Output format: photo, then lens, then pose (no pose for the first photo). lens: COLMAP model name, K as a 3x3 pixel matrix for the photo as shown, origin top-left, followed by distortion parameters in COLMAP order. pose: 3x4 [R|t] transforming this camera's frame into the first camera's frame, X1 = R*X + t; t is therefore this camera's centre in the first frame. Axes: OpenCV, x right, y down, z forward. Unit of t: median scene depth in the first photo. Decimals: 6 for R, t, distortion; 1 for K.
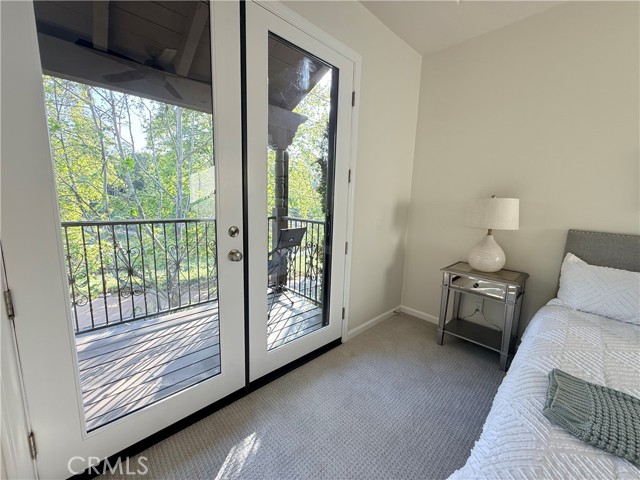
lens RADIAL K [[255.3, 0, 320.0], [0, 255.3, 238.9], [0, 0, 1]] dist [0.002188, 0.000092]
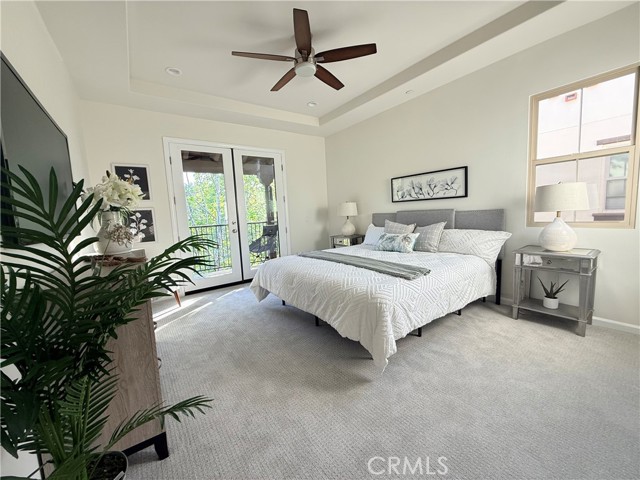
lens RADIAL K [[255.3, 0, 319.5], [0, 255.3, 239.2], [0, 0, 1]] dist [0.002188, 0.000092]
pose [[0.988635, -0.065757, -0.135190, 0.750589], [0.058455, 0.996645, -0.057295, 0.287539], [0.138503, 0.048741, 0.989162, -1.296032]]
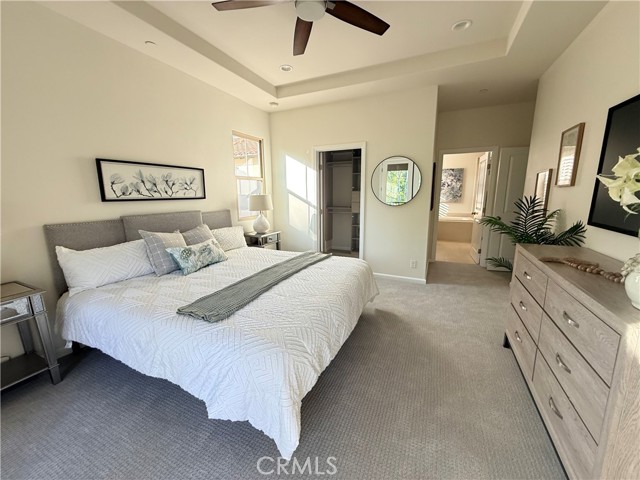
lens RADIAL K [[255.3, 0, 317.2], [0, 255.3, 239.0], [0, 0, 1]] dist [0.002188, 0.000092]
pose [[-0.368368, -0.192313, 0.909572, -0.400064], [0.146320, 0.954184, 0.261004, -0.095991], [-0.918093, 0.229234, -0.323352, 0.351175]]
